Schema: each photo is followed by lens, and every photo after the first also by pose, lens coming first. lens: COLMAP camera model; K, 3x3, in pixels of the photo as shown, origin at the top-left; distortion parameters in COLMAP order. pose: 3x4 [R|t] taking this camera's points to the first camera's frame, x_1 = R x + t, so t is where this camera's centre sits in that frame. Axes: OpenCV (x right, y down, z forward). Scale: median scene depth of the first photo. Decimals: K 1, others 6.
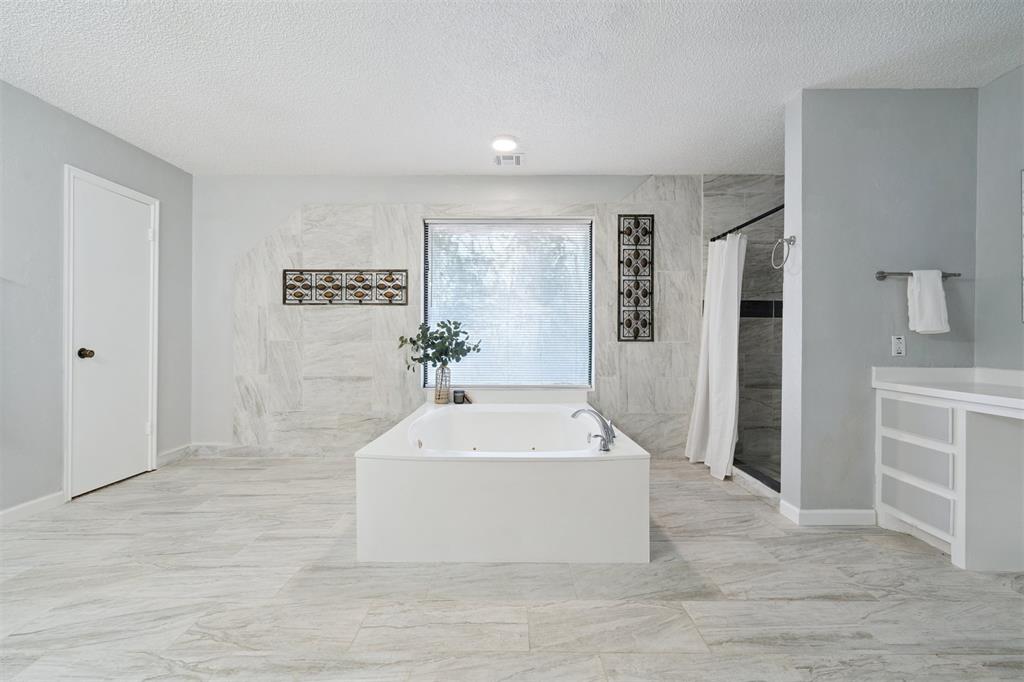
lens RADIAL K [[464.8, 0, 508.3], [0, 464.8, 340.4], [0, 0, 1]] dist [-0.003574, 0.001672]
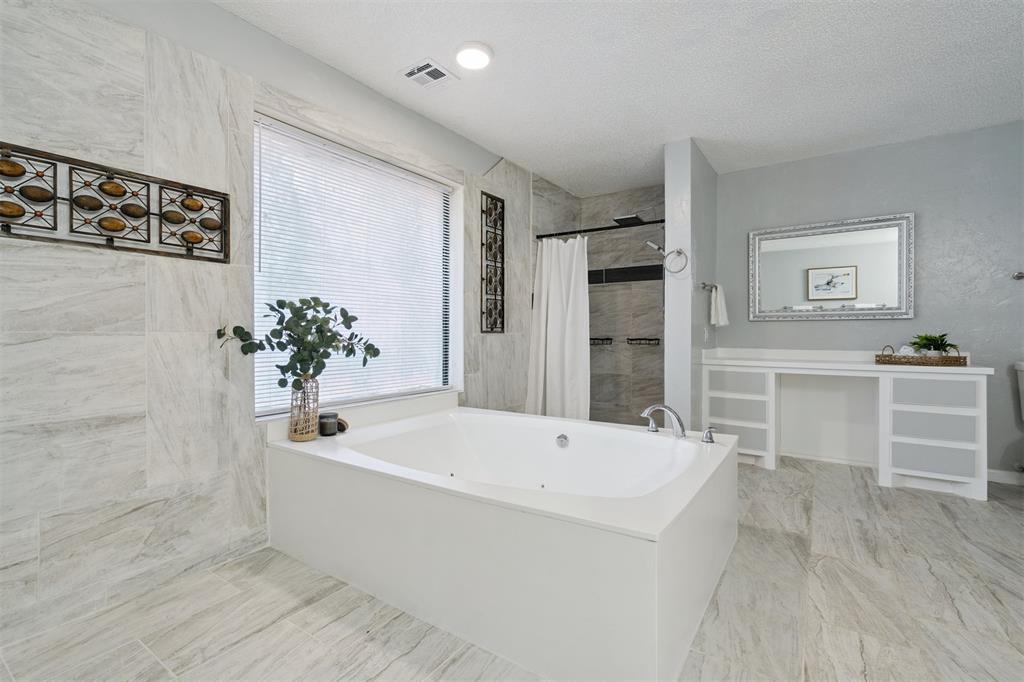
lens RADIAL K [[464.8, 0, 516.7], [0, 464.8, 335.5], [0, 0, 1]] dist [-0.003574, 0.001672]
pose [[0.553247, -0.007048, 0.832987, -0.471224], [0.005601, 0.999973, 0.004741, 0.003511], [-0.832998, 0.002042, 0.553272, 0.451931]]
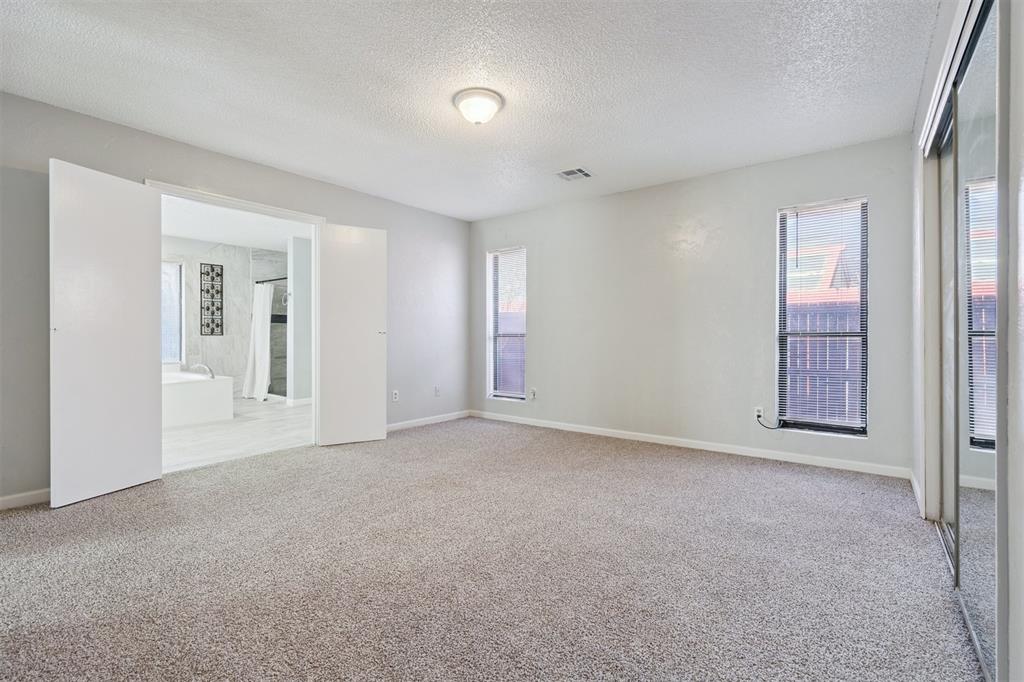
lens RADIAL K [[464.8, 0, 509.5], [0, 464.8, 341.4], [0, 0, 1]] dist [-0.003574, 0.001672]
pose [[0.609226, -0.009871, 0.792935, -0.444020], [0.003163, 0.999945, 0.010018, 0.011096], [-0.792990, -0.003595, 0.609224, -0.991894]]
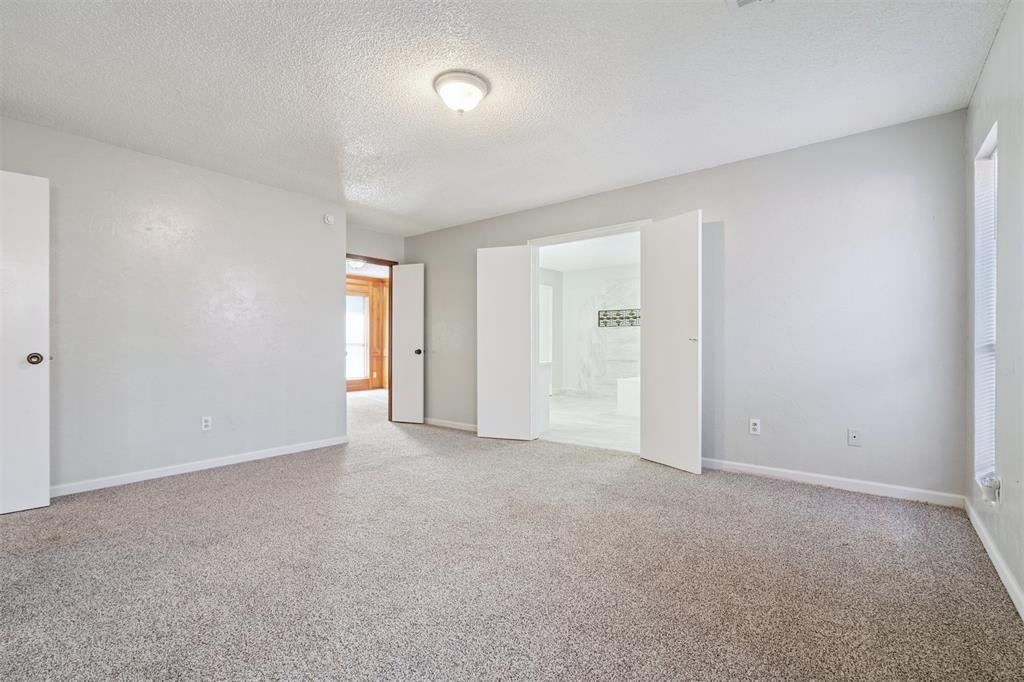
lens RADIAL K [[464.8, 0, 511.5], [0, 464.8, 340.1], [0, 0, 1]] dist [-0.003574, 0.001672]
pose [[0.781429, -0.007742, -0.623947, 0.569830], [-0.000061, 0.999922, -0.012483, 0.013041], [0.623995, 0.009793, 0.781367, -0.982776]]
